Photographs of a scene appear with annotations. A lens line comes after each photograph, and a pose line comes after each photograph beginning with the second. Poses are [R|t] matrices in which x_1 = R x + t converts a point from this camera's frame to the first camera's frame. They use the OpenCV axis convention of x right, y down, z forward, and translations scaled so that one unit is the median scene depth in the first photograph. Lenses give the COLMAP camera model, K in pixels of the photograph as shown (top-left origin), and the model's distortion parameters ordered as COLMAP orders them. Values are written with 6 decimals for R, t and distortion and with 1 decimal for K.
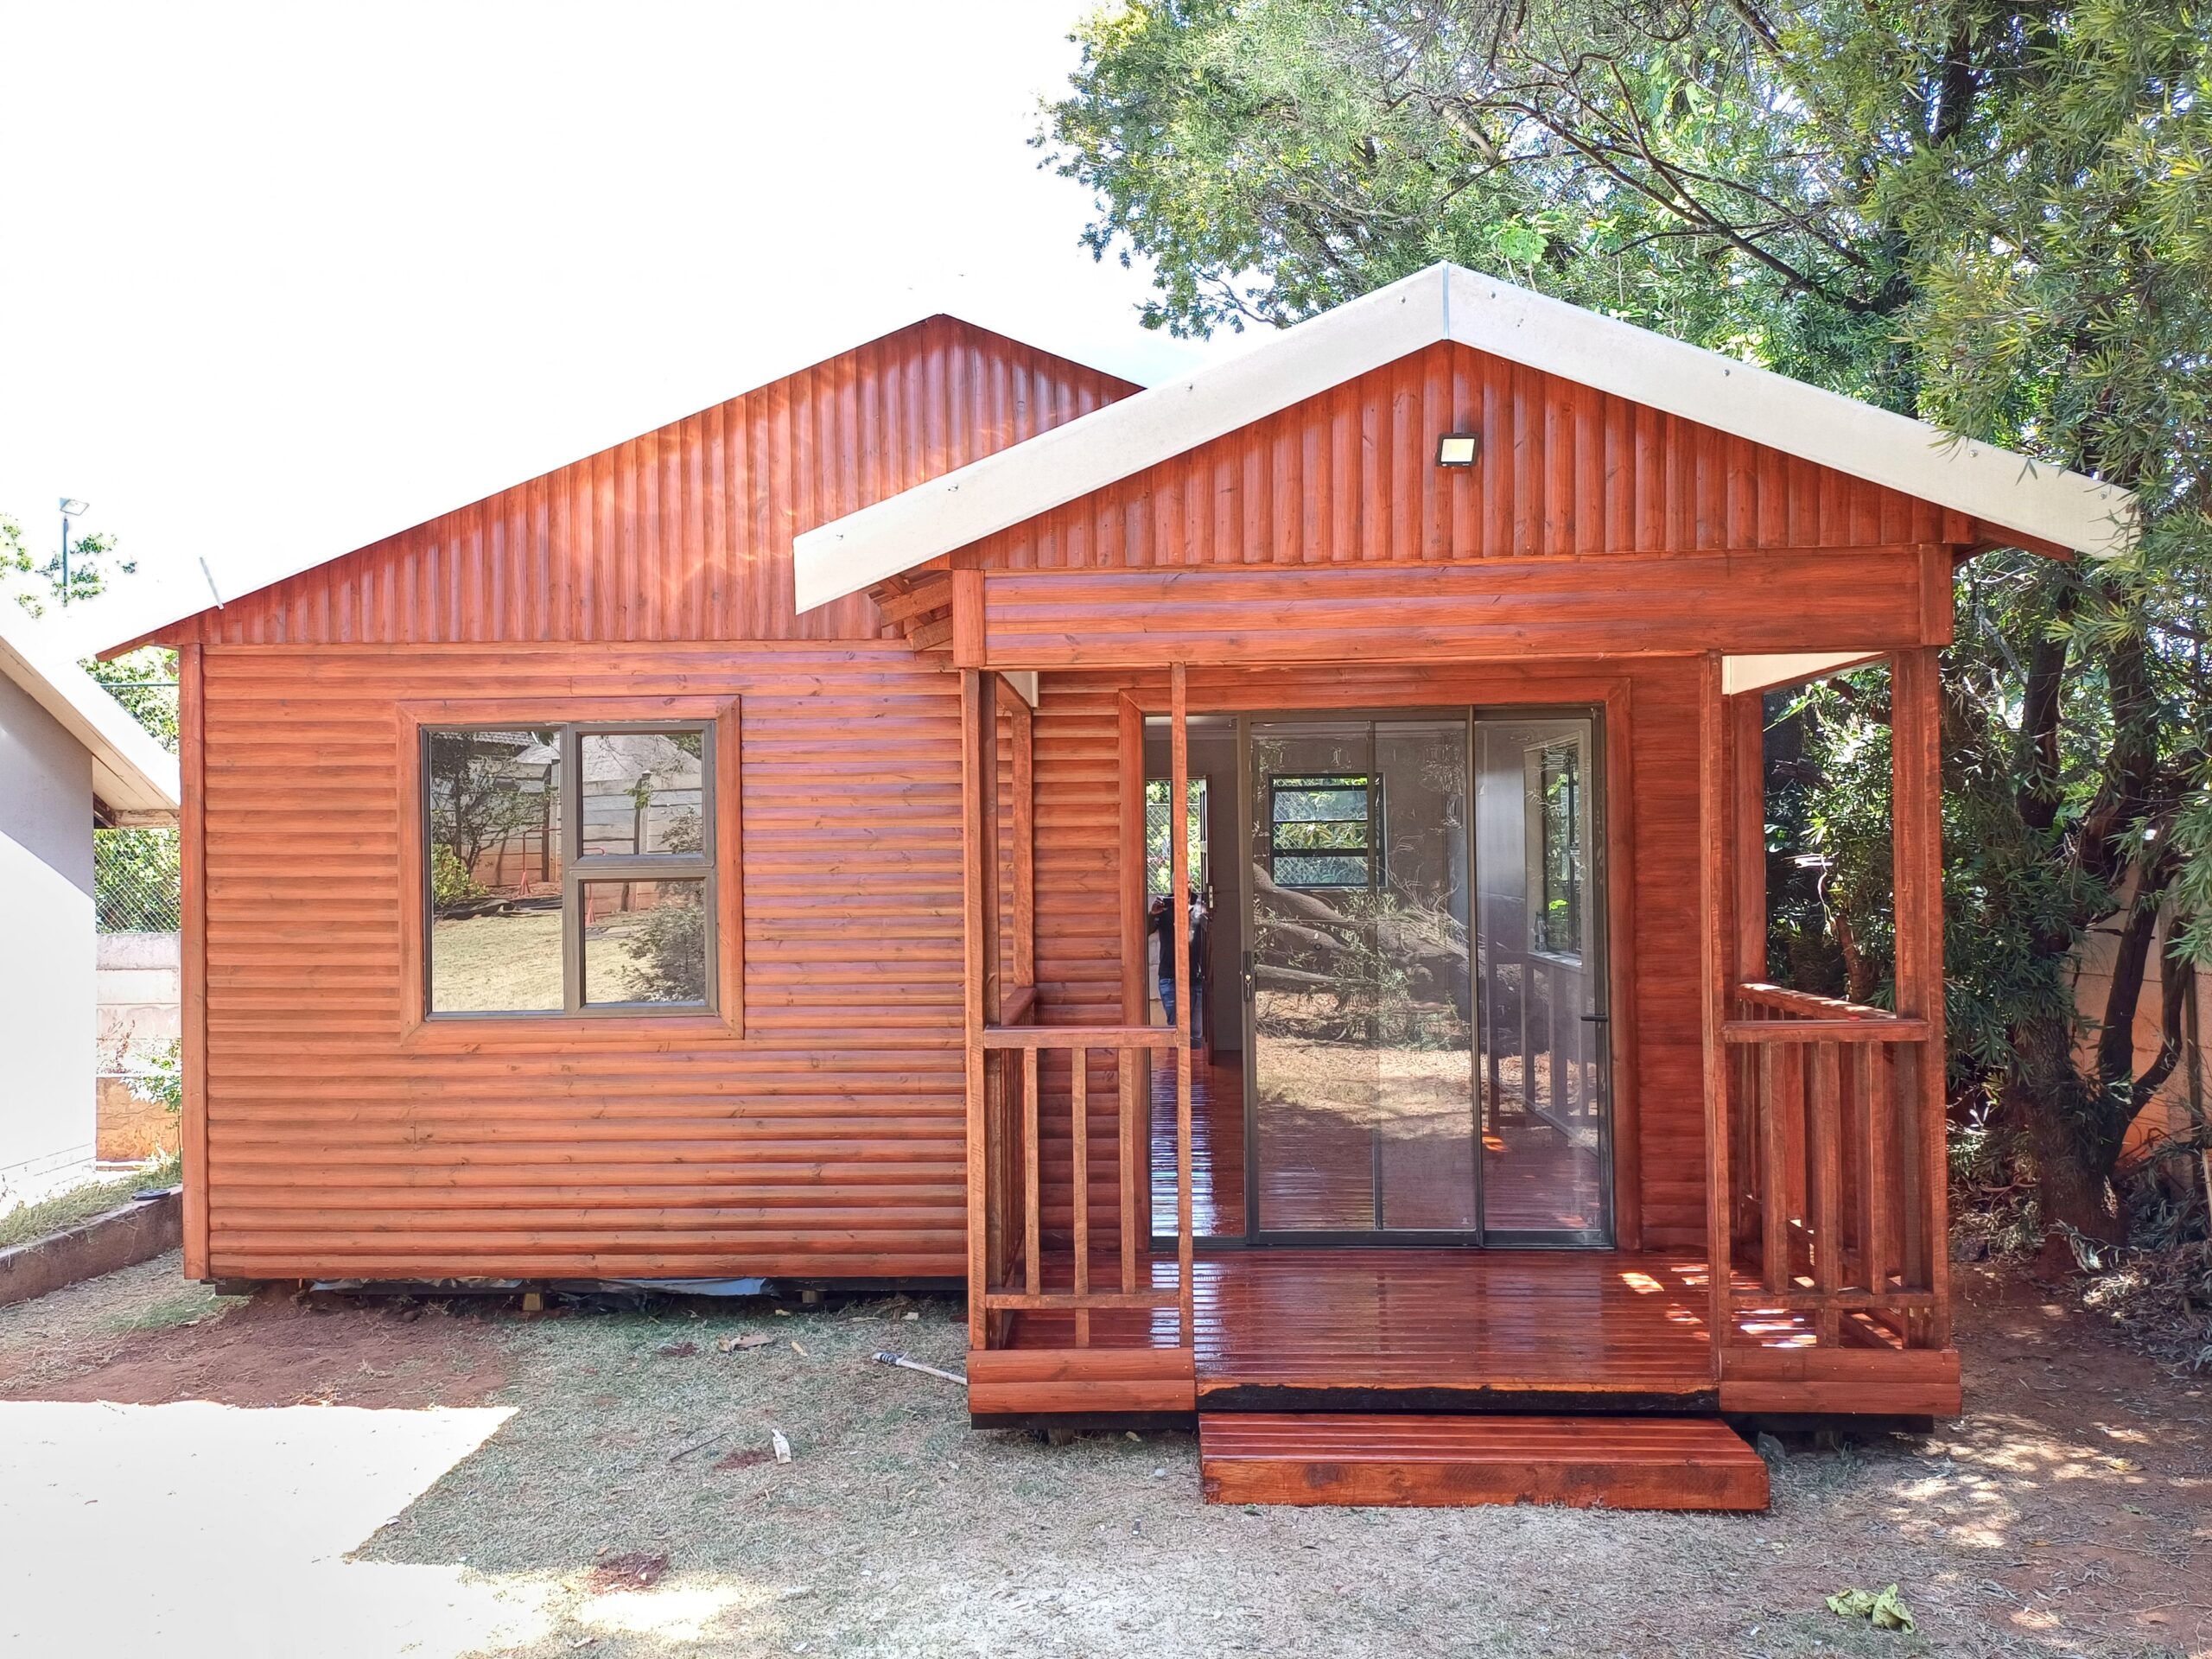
lens RADIAL K [[1593.6, 0, 1094.3], [0, 1593.6, 839.3], [0, 0, 1]] dist [0.068574, -0.044592]
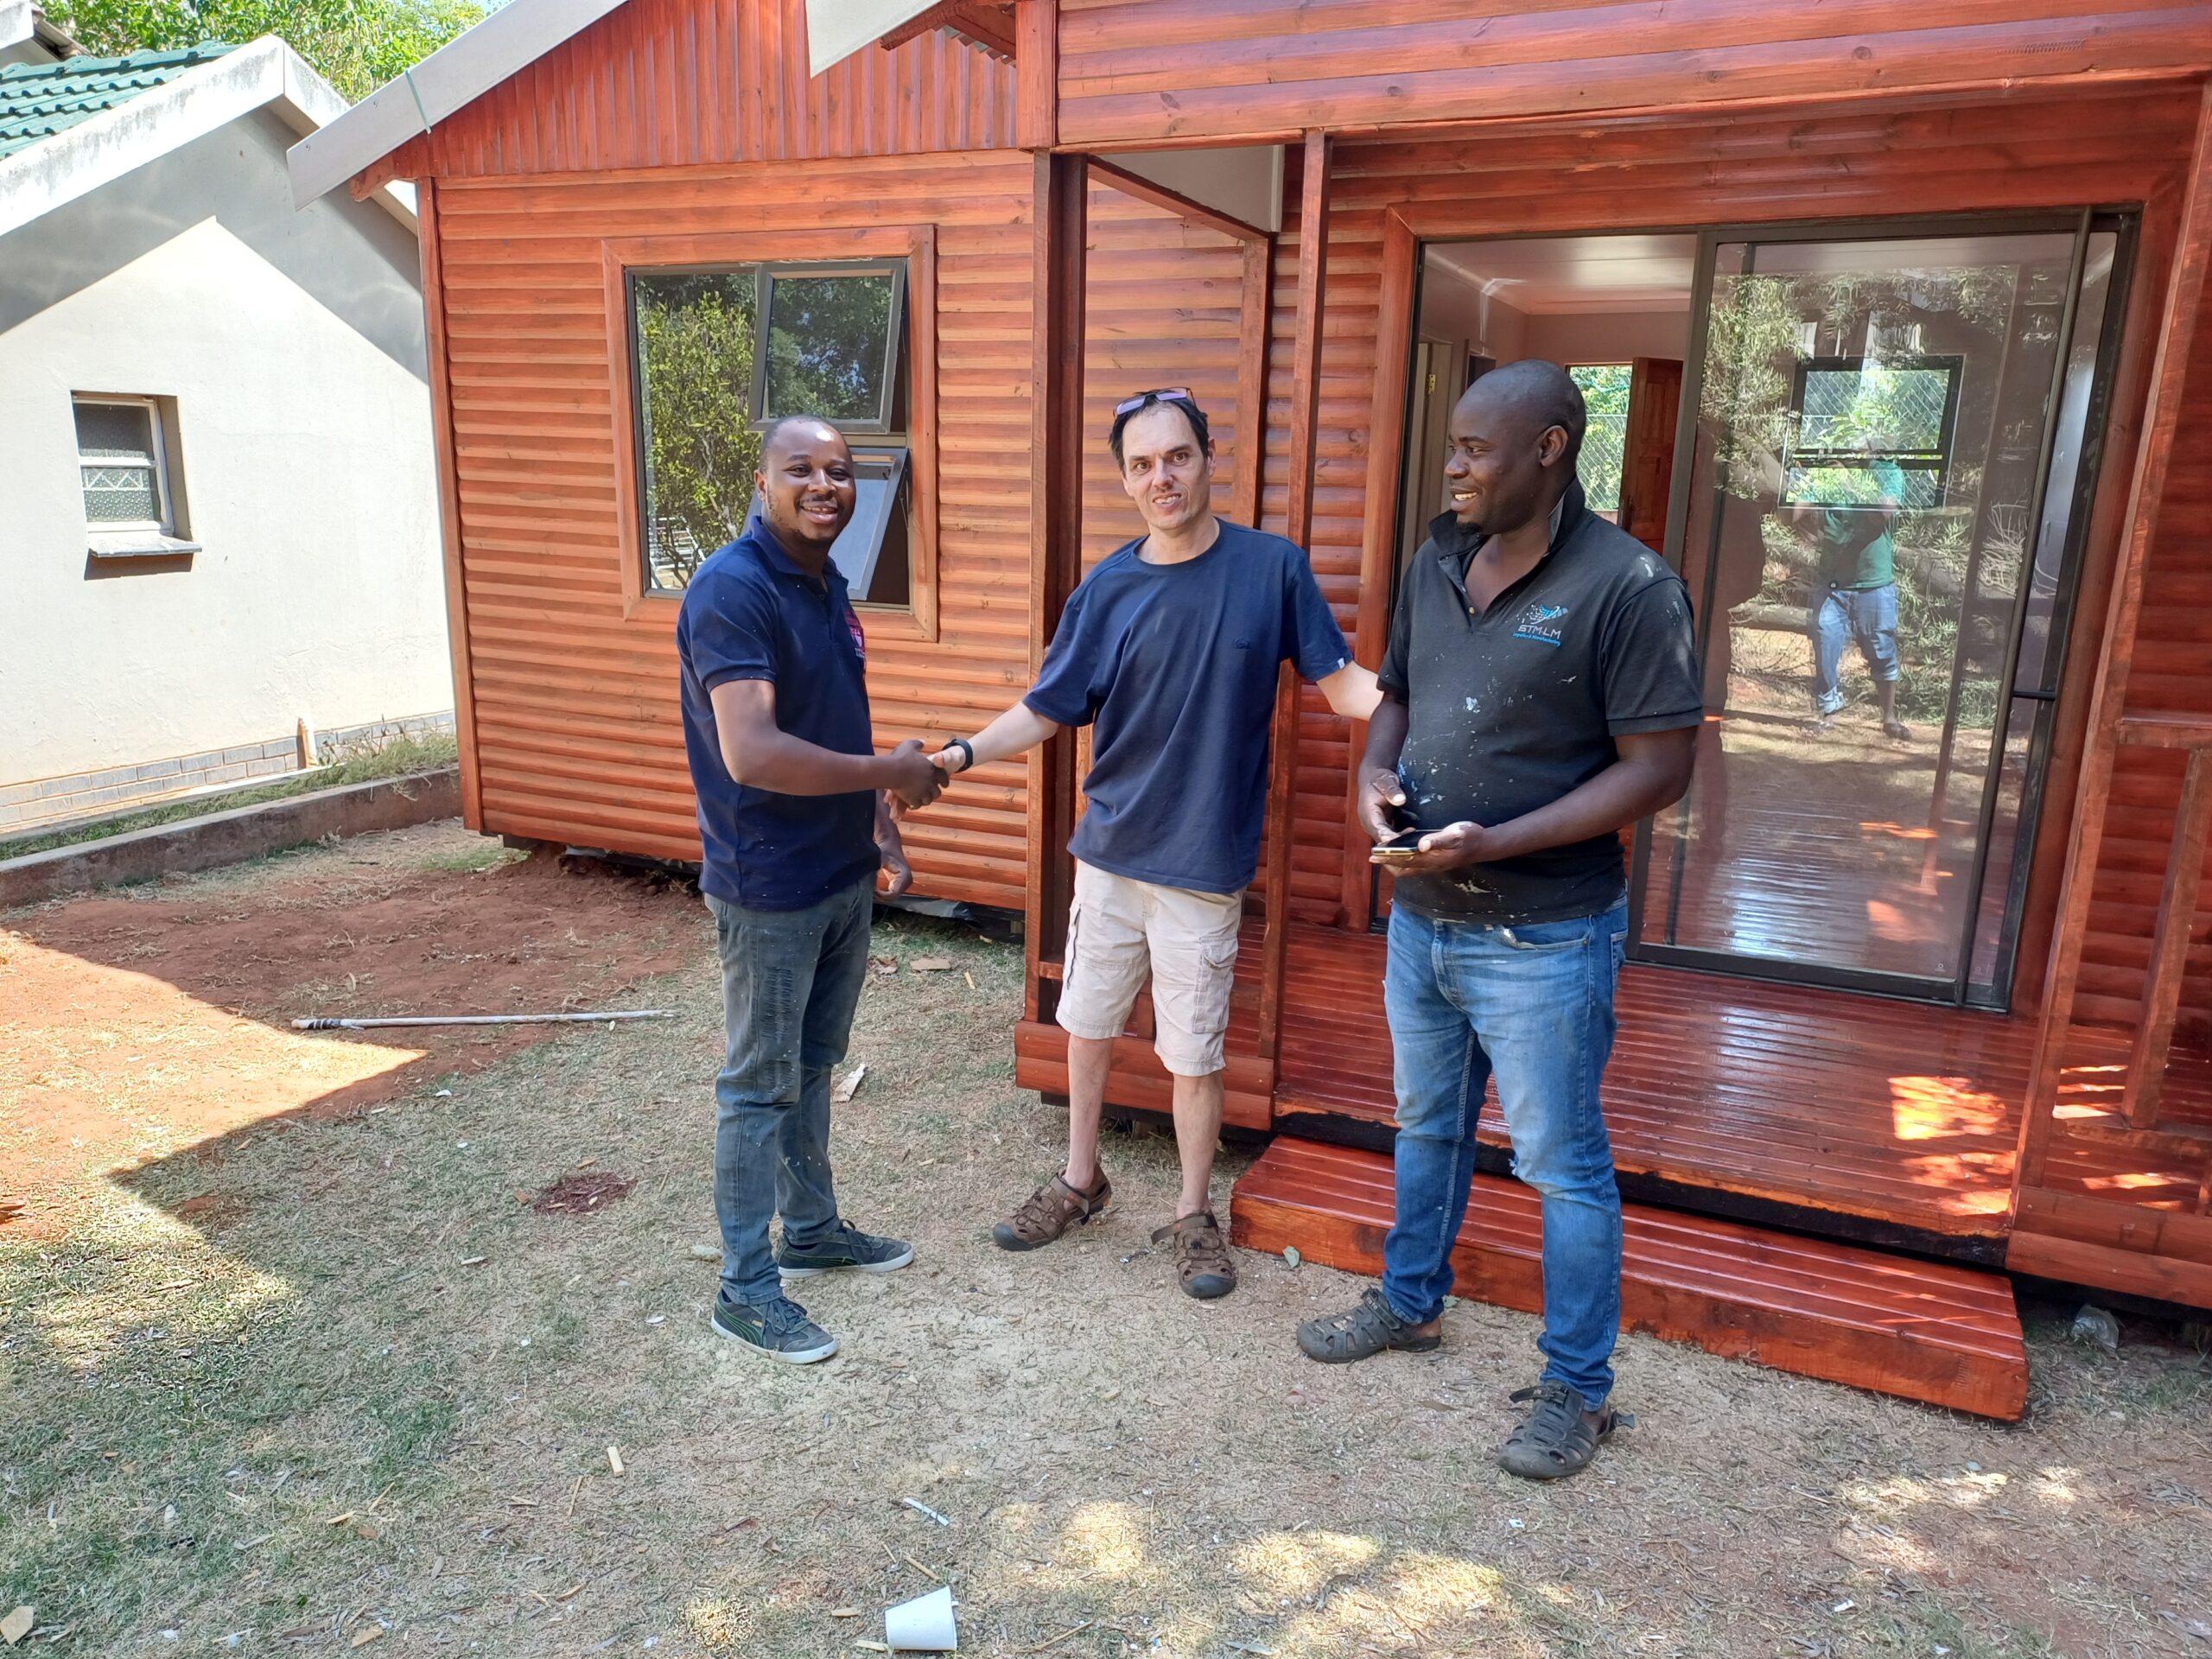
lens RADIAL K [[1595.3, 0, 1092.6], [0, 1595.3, 844.0], [0, 0, 1]] dist [0.065808, -0.047745]
pose [[0.931418, 0.114644, -0.345422, 0.209077], [-0.030346, 0.970251, 0.240193, 0.020947], [0.362683, -0.213238, 0.907188, 0.233289]]
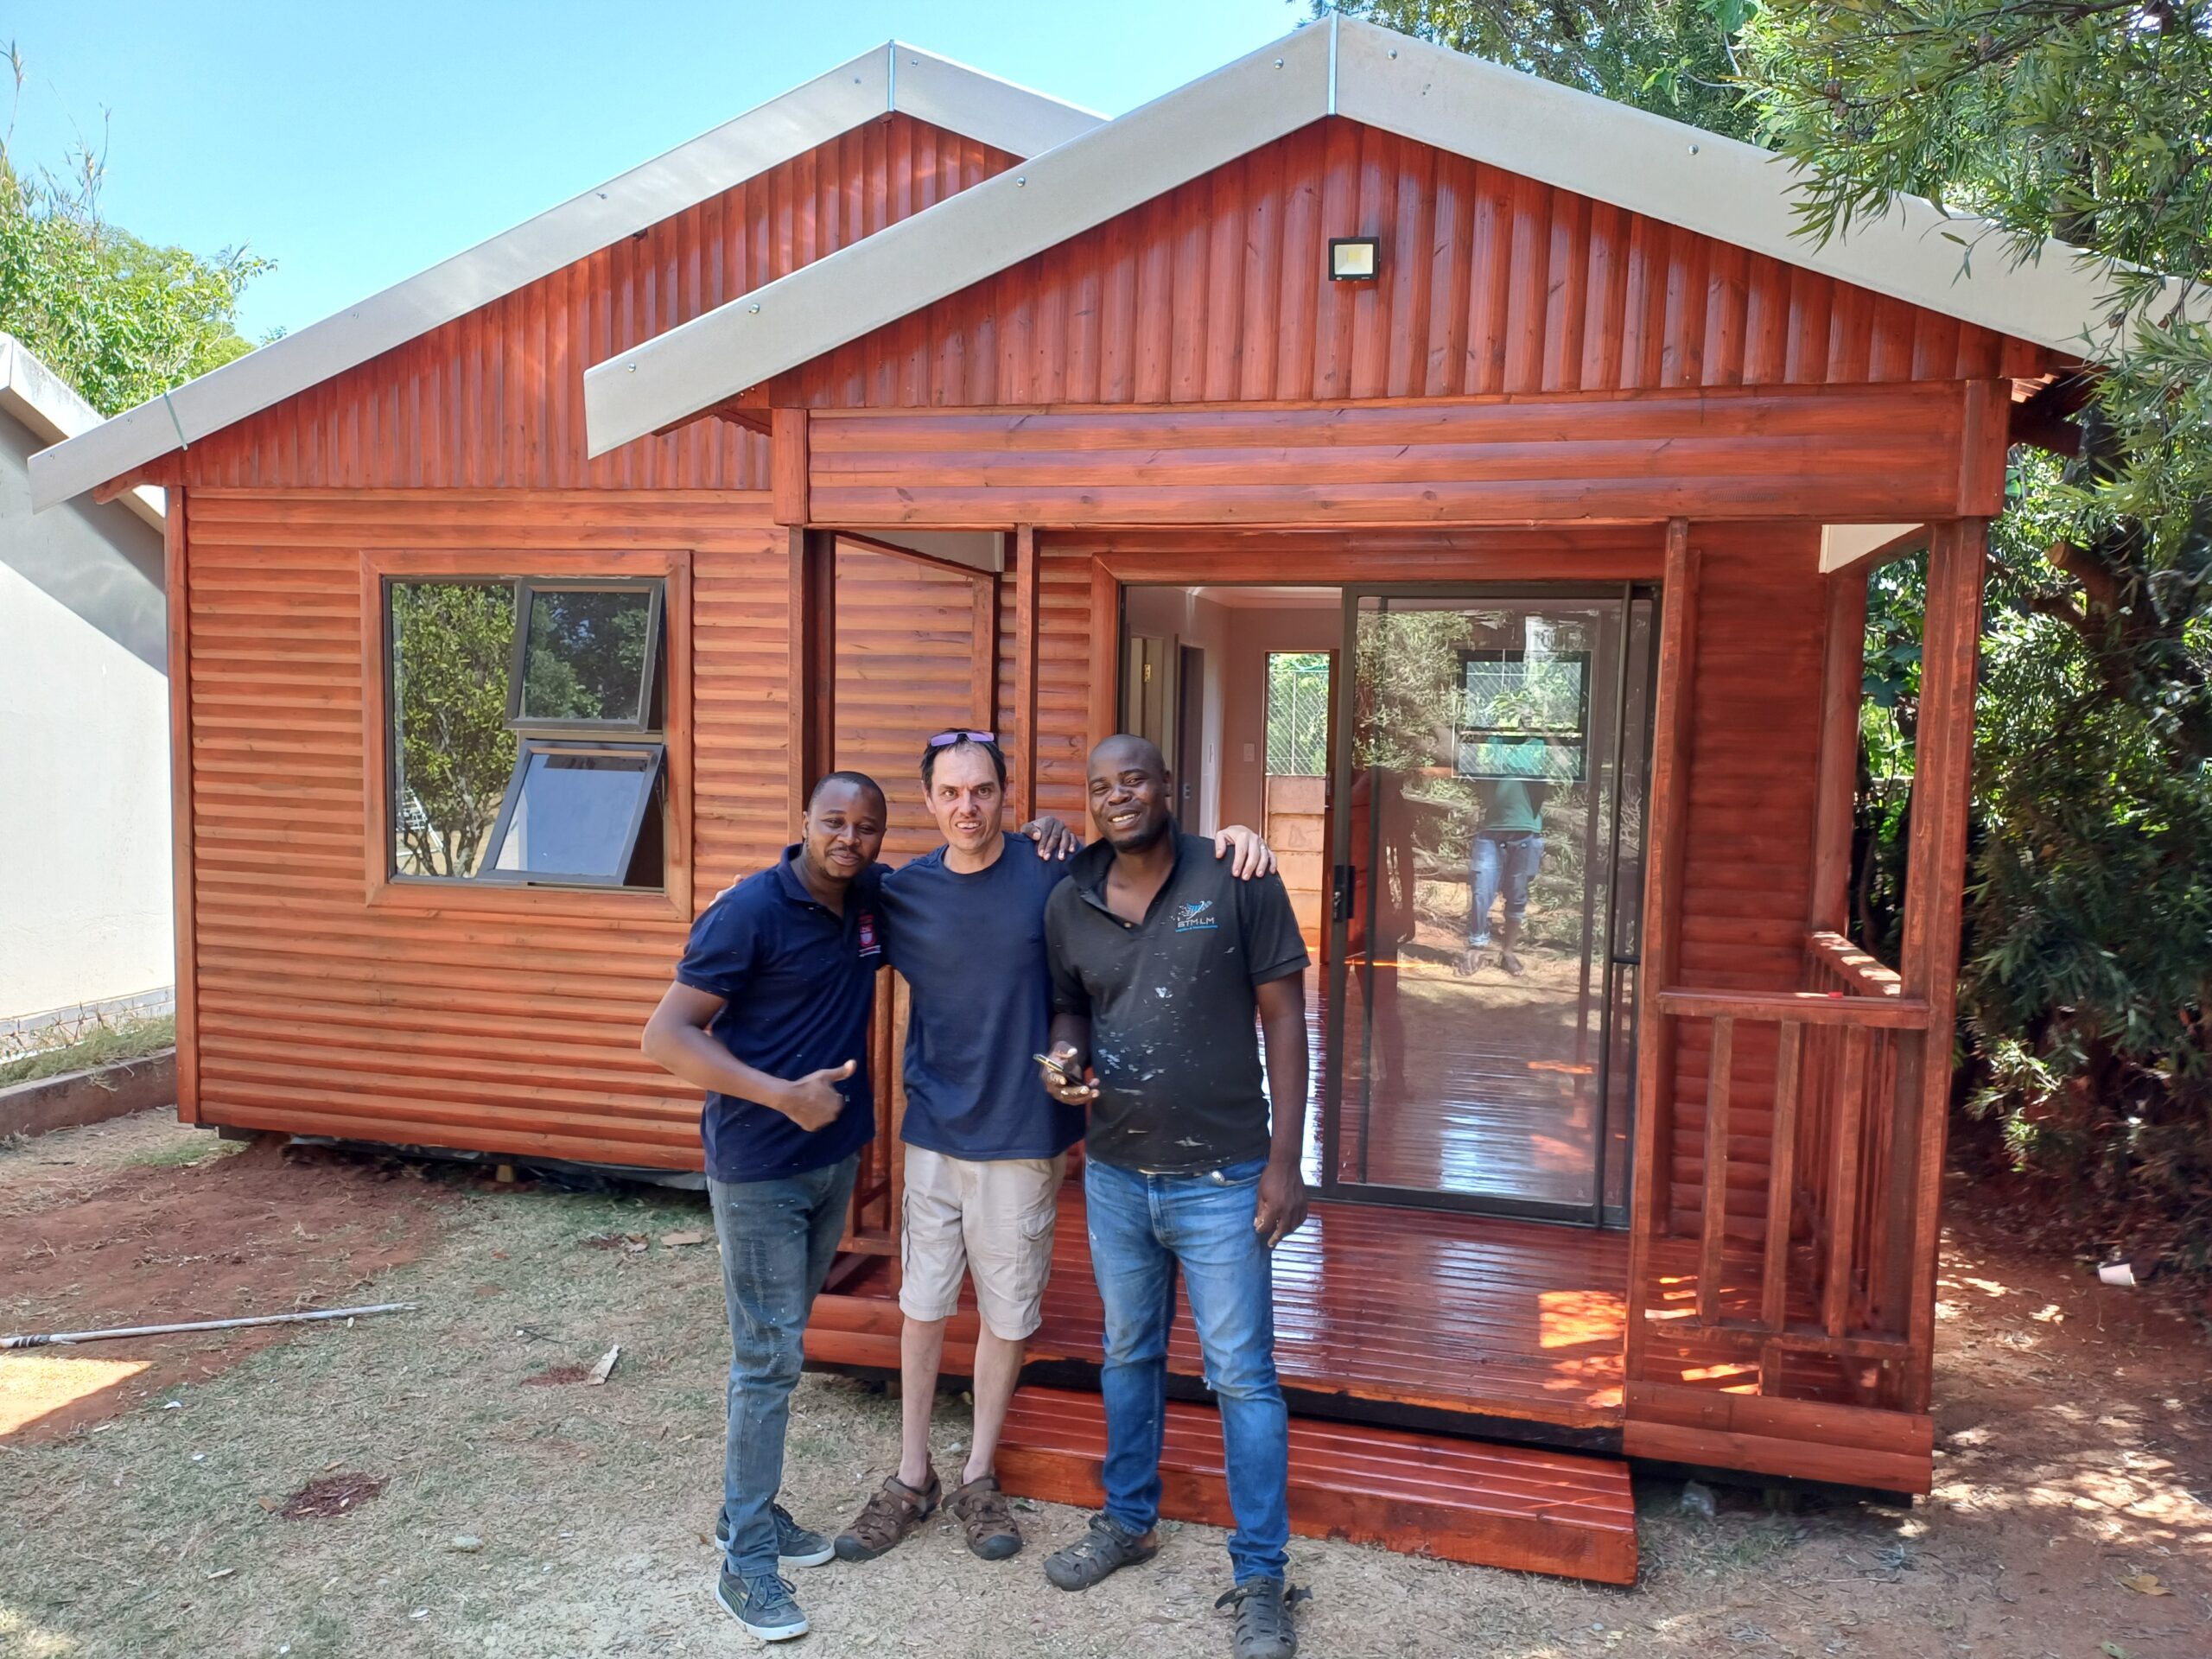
lens RADIAL K [[1631.6, 0, 1128.0], [0, 1631.6, 836.1], [0, 0, 1]] dist [0.068305, -0.052654]
pose [[0.980878, 0.051055, -0.187807, 0.241973], [-0.035339, 0.995660, 0.086097, -0.019919], [0.191387, -0.077814, 0.978425, 0.131751]]
